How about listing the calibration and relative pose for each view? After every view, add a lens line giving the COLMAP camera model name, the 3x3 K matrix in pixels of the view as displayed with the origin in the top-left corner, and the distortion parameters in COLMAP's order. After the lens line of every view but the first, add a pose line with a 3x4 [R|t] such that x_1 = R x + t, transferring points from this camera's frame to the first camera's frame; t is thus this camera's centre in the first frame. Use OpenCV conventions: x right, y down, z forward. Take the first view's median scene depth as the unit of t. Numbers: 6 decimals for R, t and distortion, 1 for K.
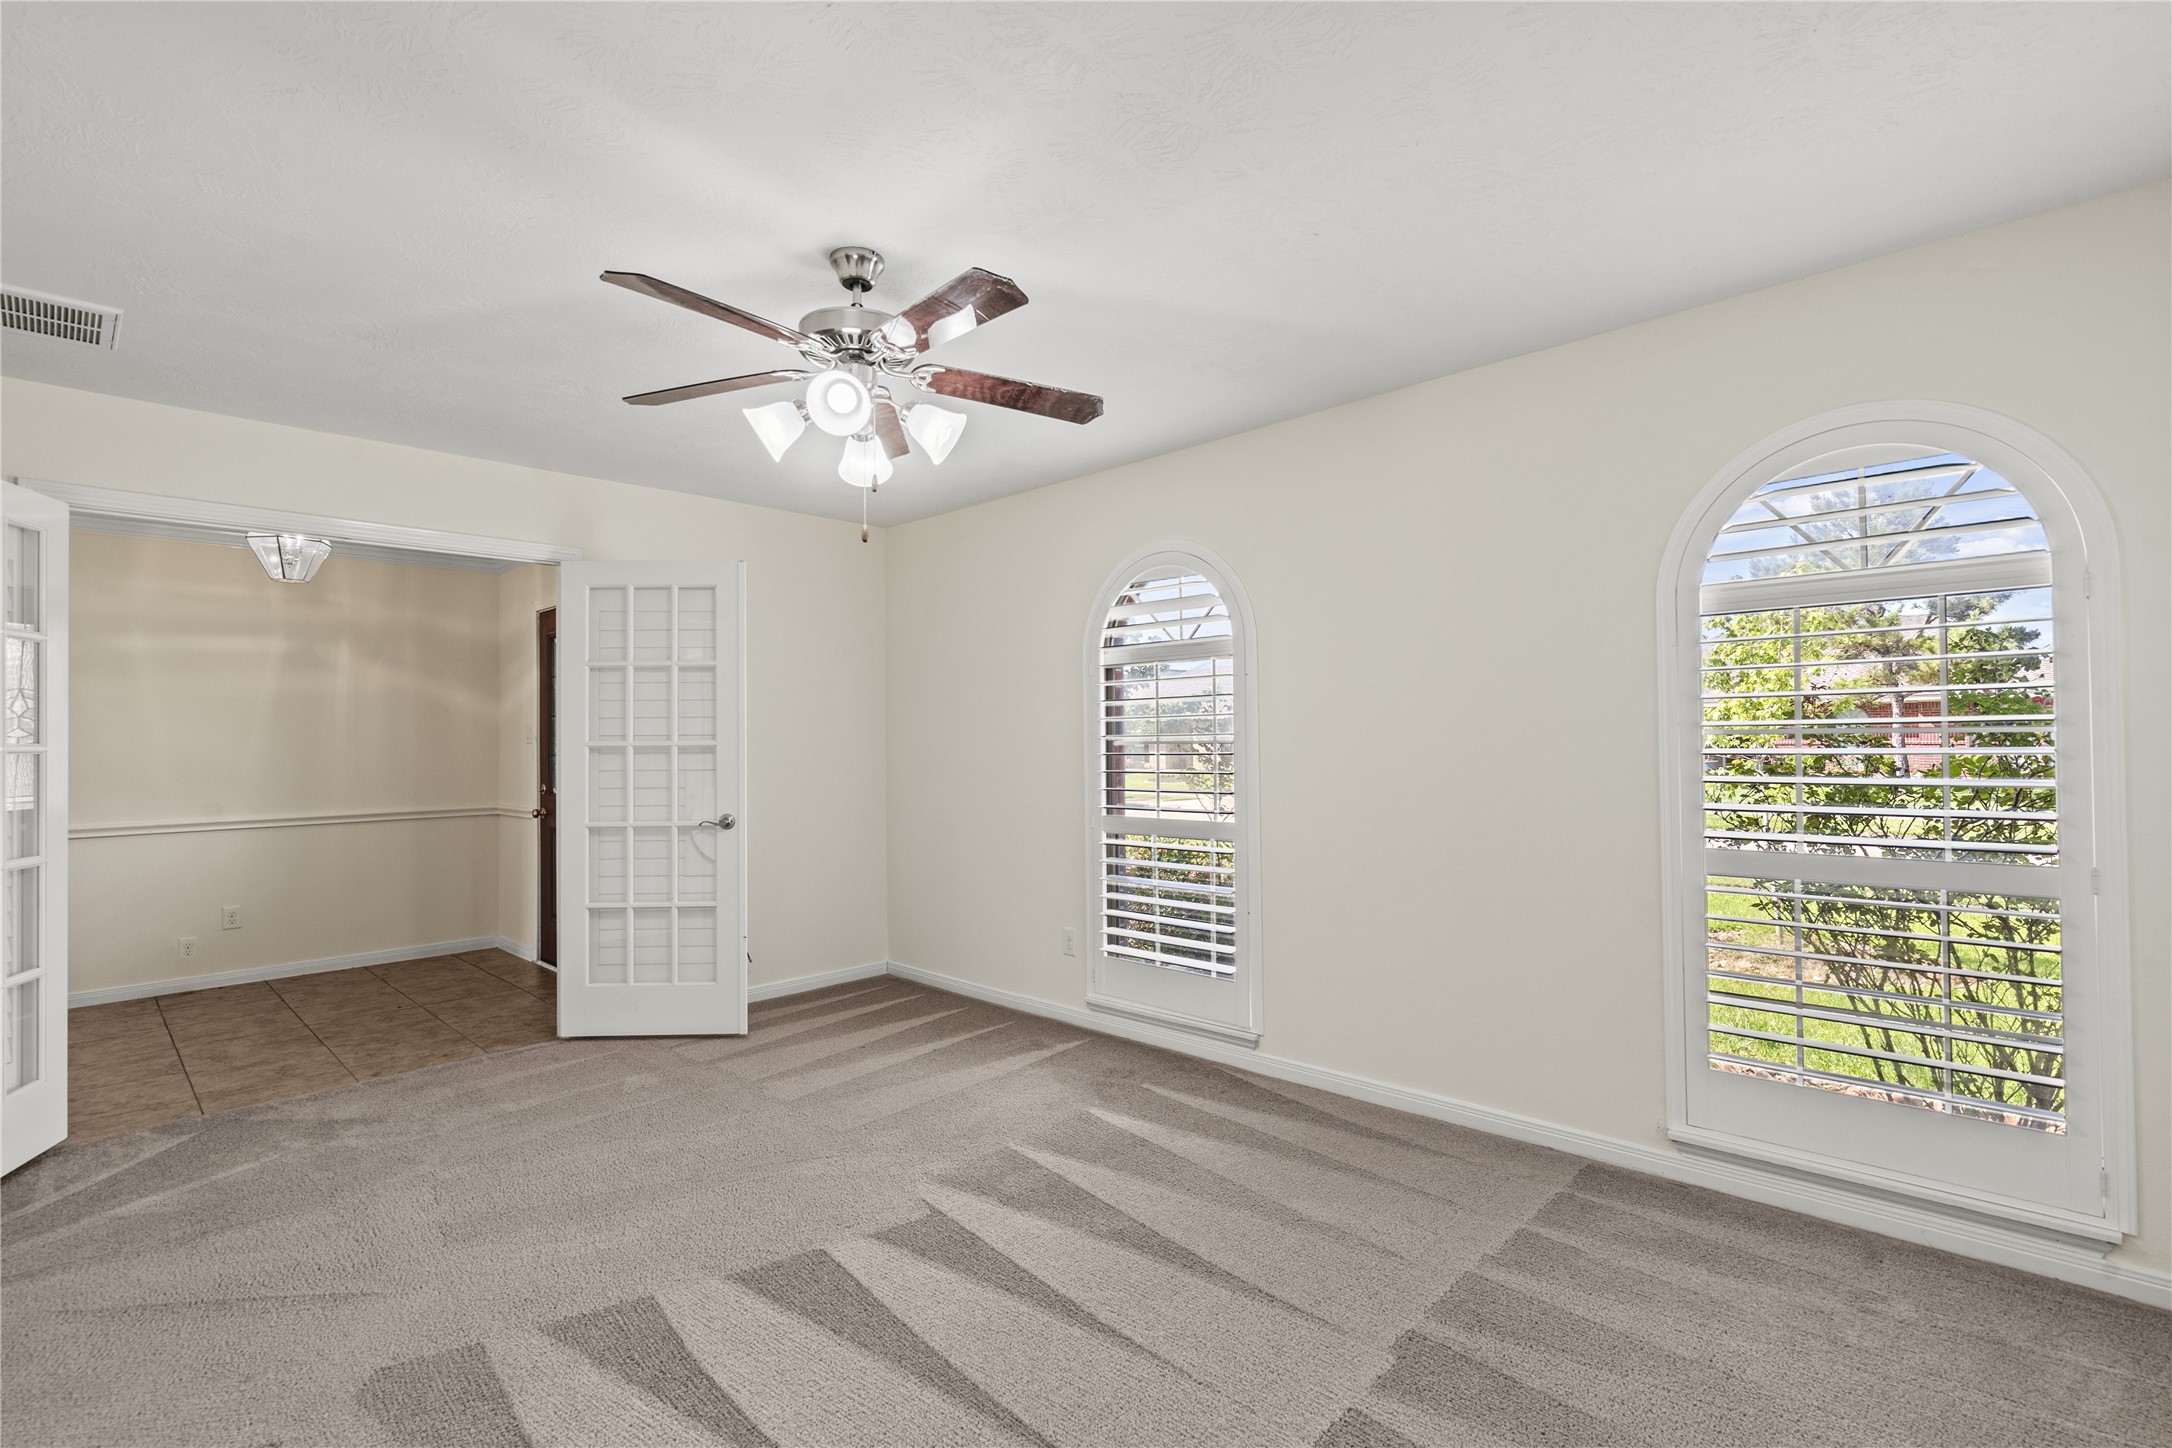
lens RADIAL K [[988.2, 0, 1107.0], [0, 988.2, 715.4], [0, 0, 1]] dist [-0.001997, 0.000511]
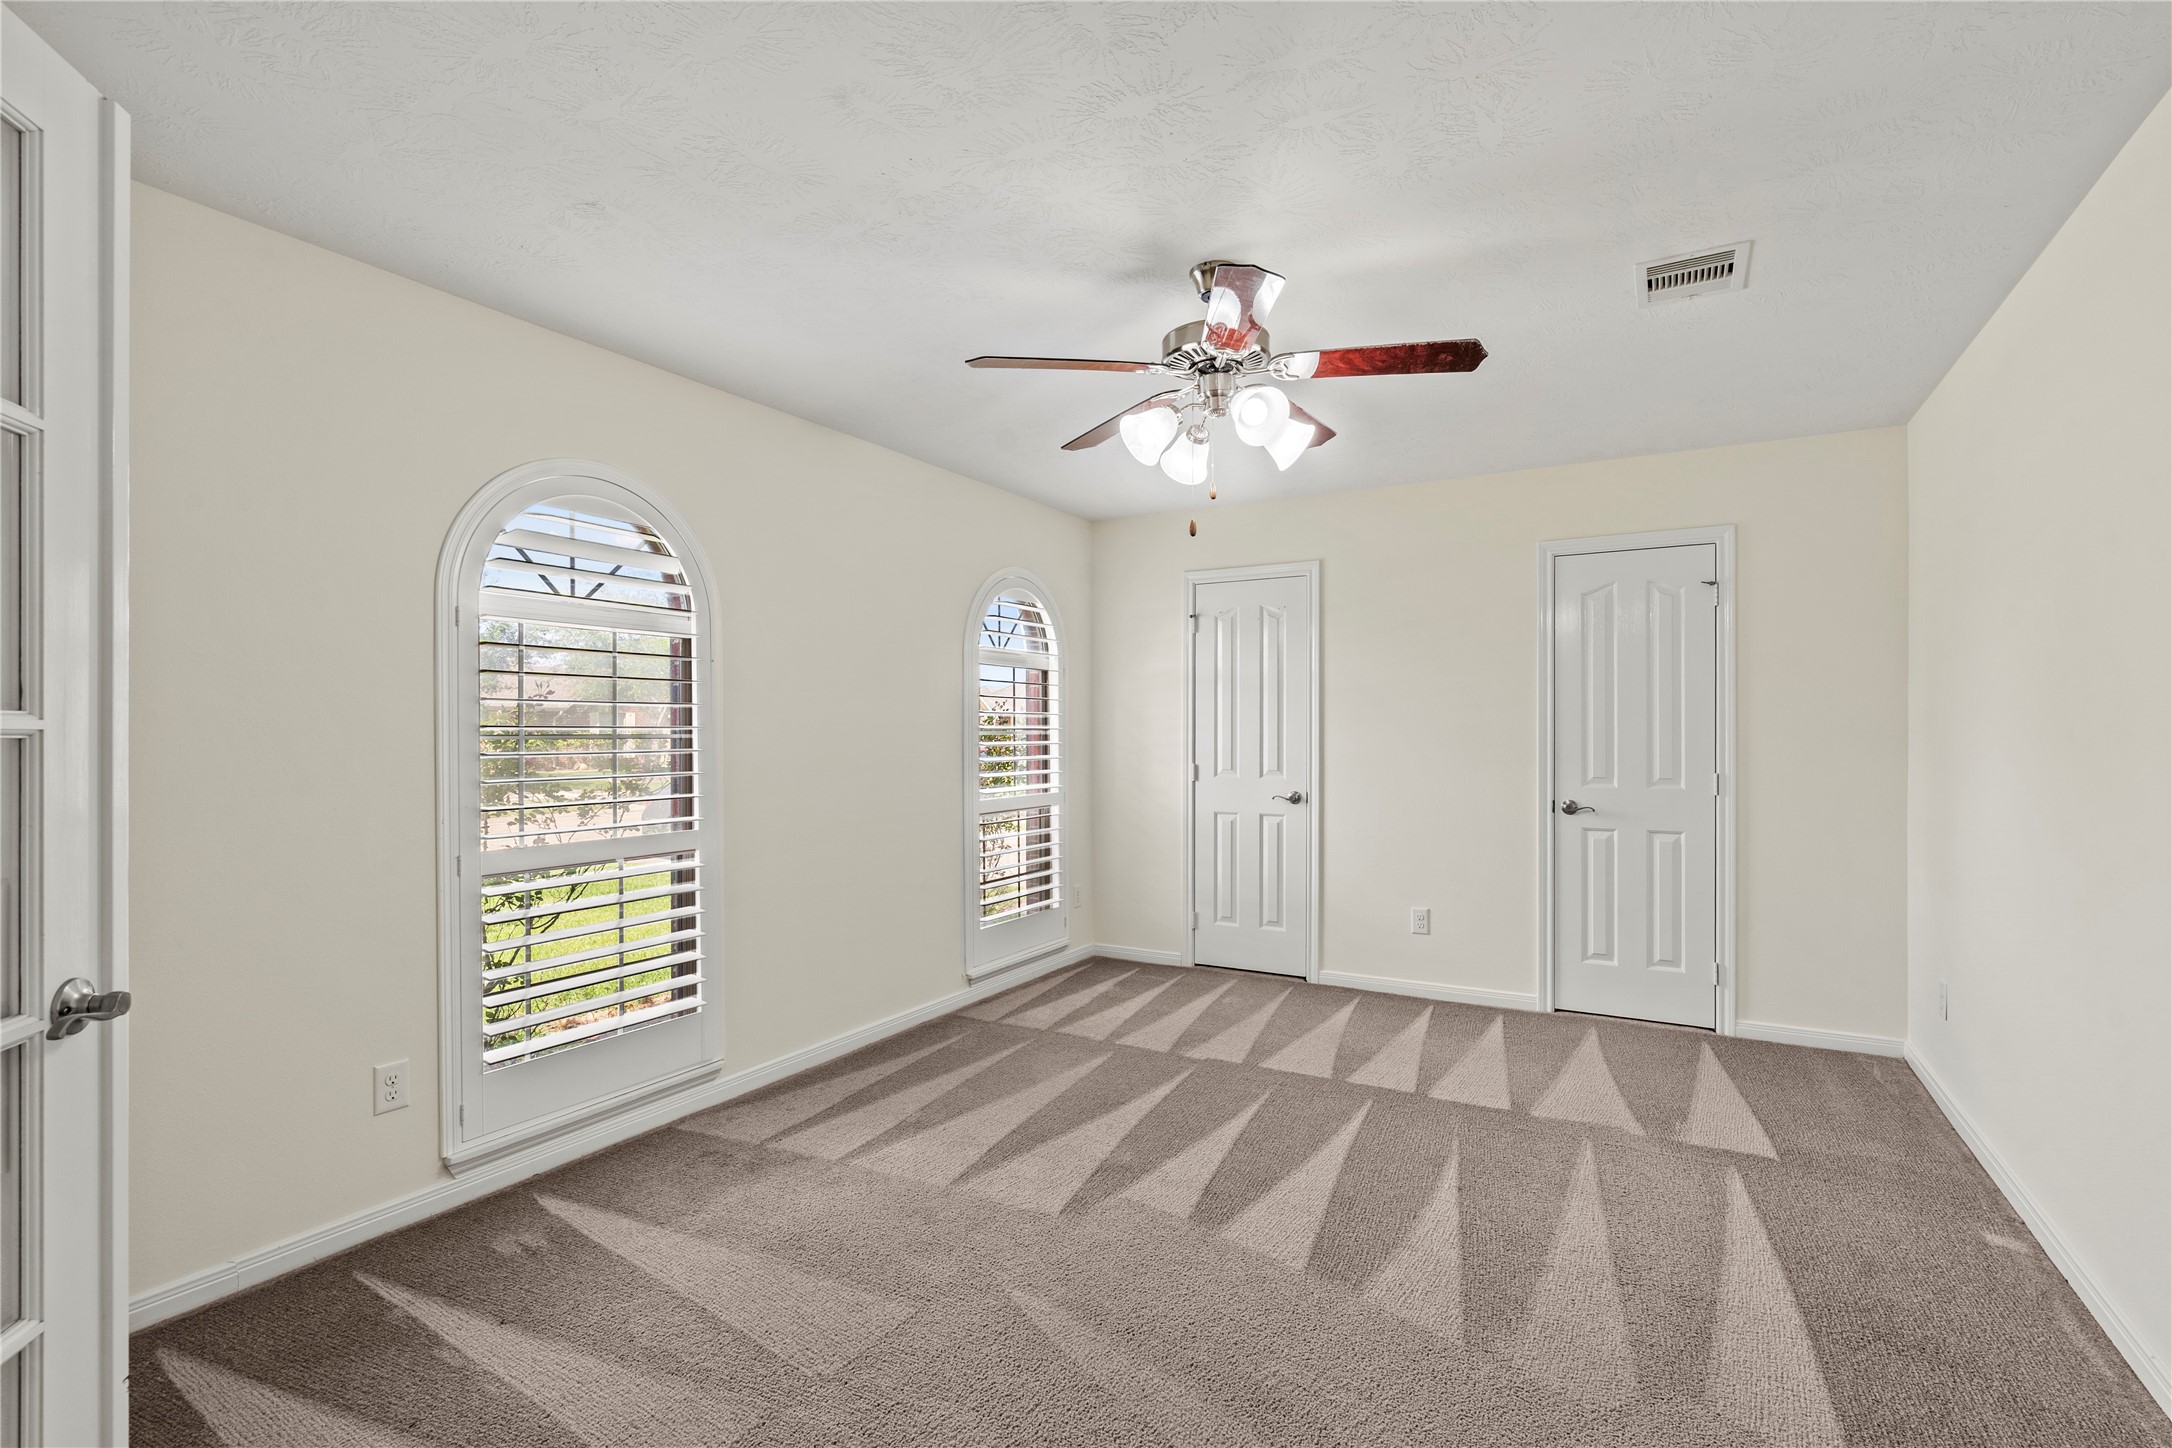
lens RADIAL K [[988.2, 0, 1100.0], [0, 988.2, 733.9], [0, 0, 1]] dist [-0.001997, 0.000511]
pose [[-0.230102, 0.010840, 0.973106, -0.797394], [-0.028427, 0.999436, -0.017855, 0.030179], [-0.972751, -0.031771, -0.229664, 0.863972]]
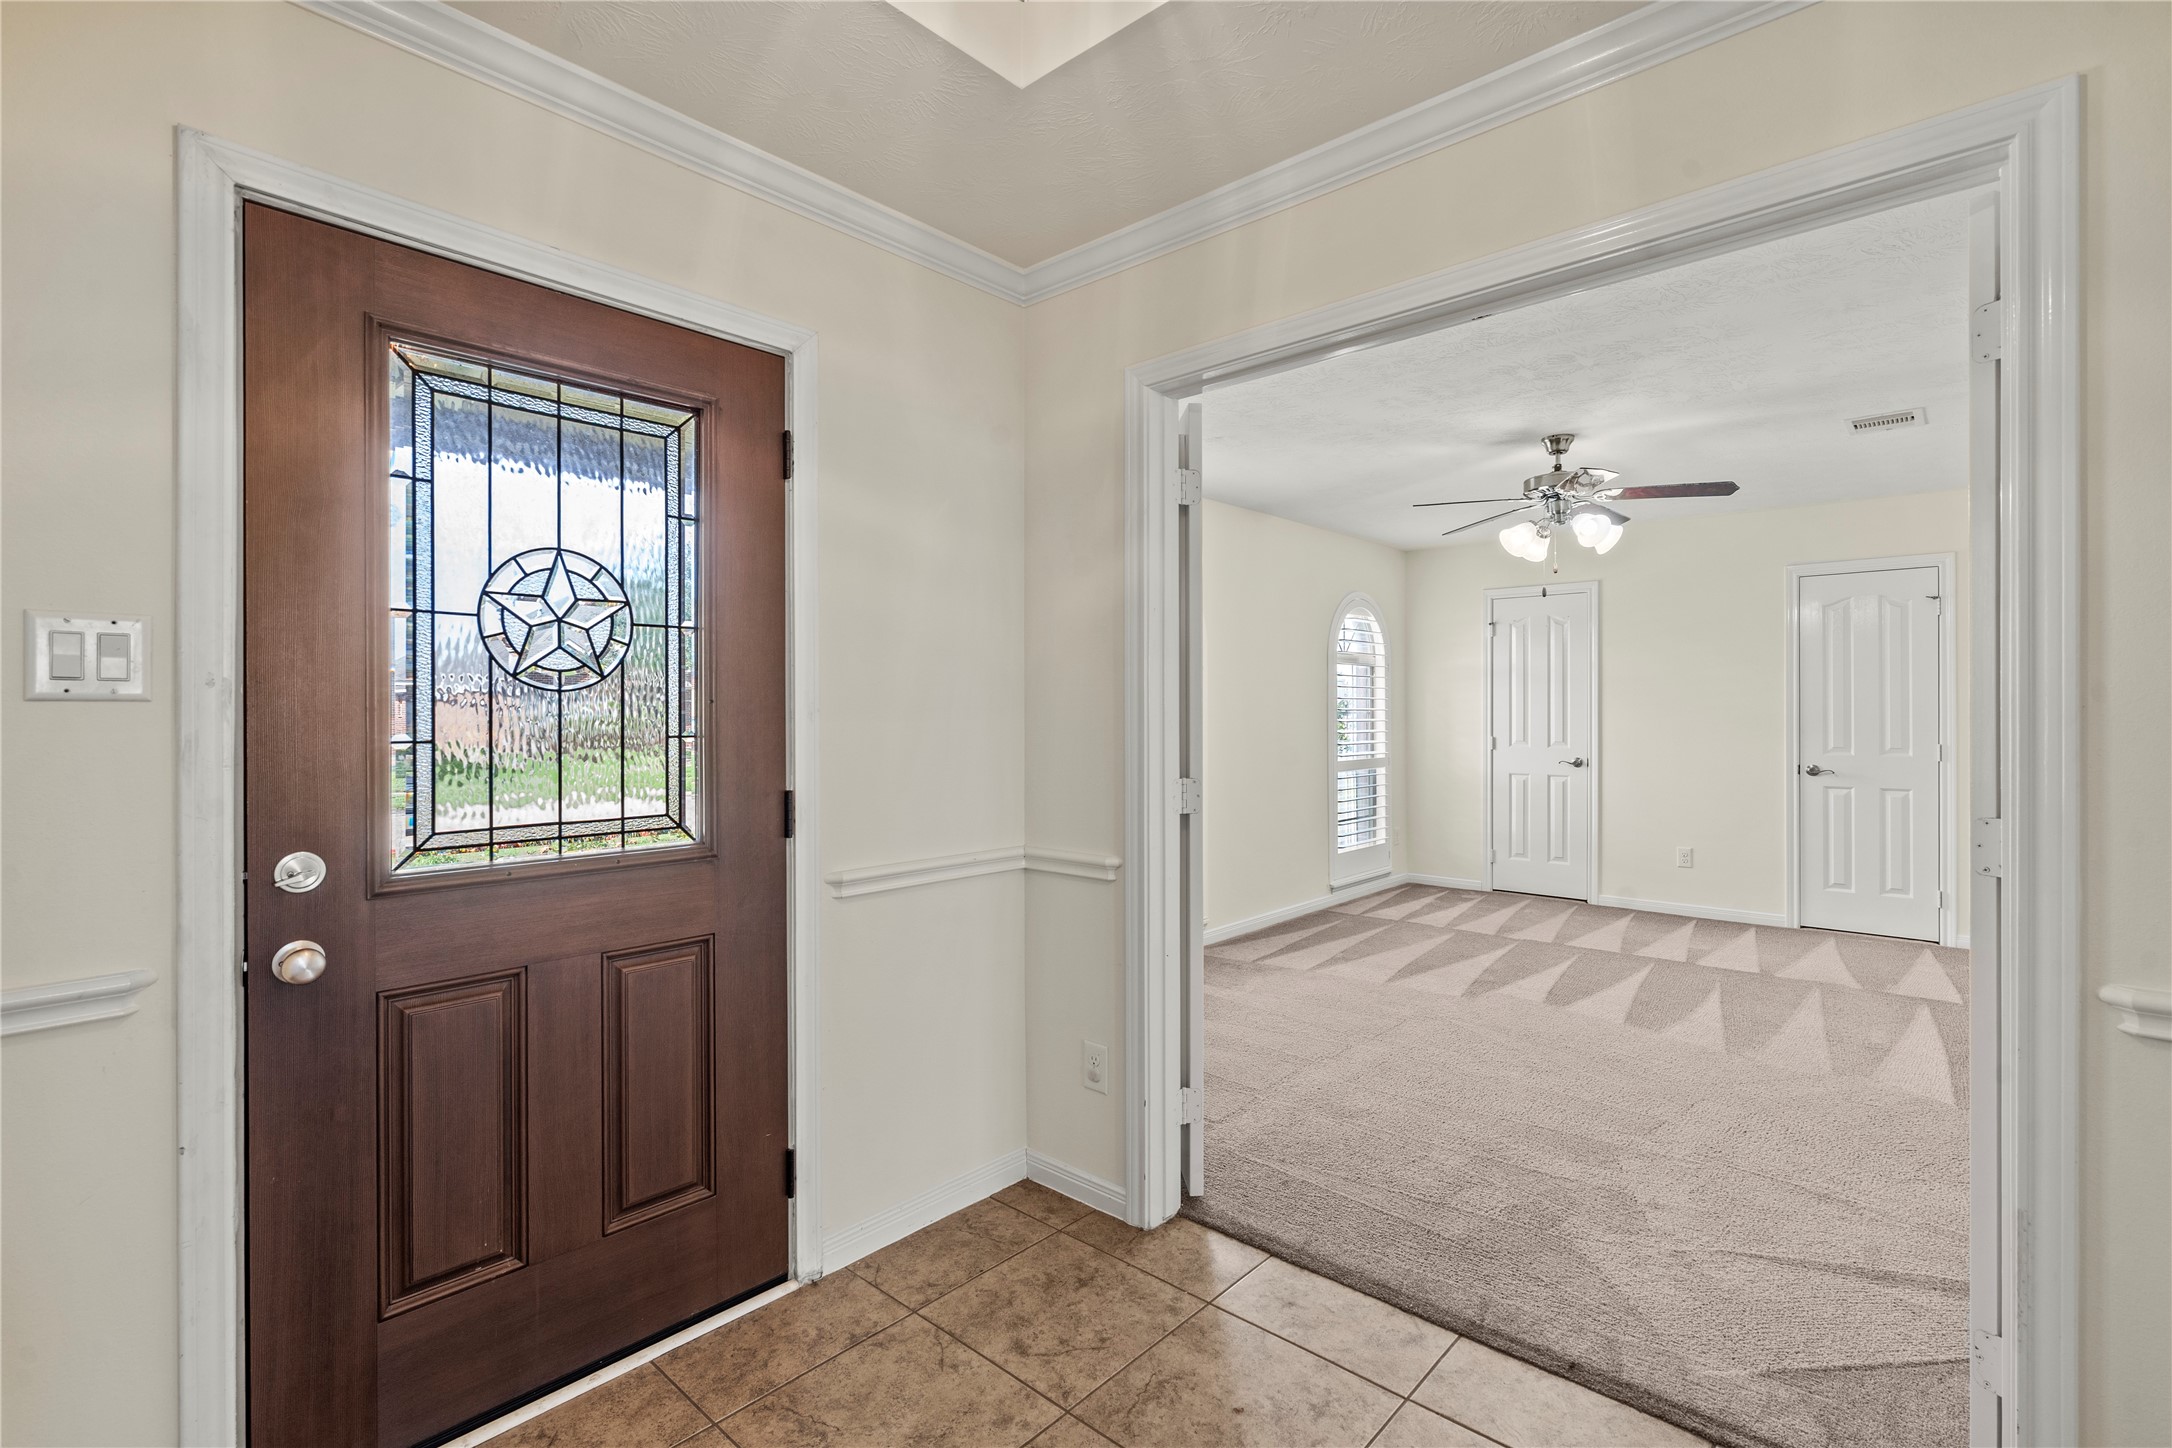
lens RADIAL K [[988.2, 0, 1087.5], [0, 988.2, 709.7], [0, 0, 1]] dist [-0.001997, 0.000511]
pose [[-0.018045, 0.012751, 0.999756, -1.273484], [-0.030316, 0.999452, -0.013294, 0.041004], [-0.999377, -0.030549, -0.017649, 1.187901]]
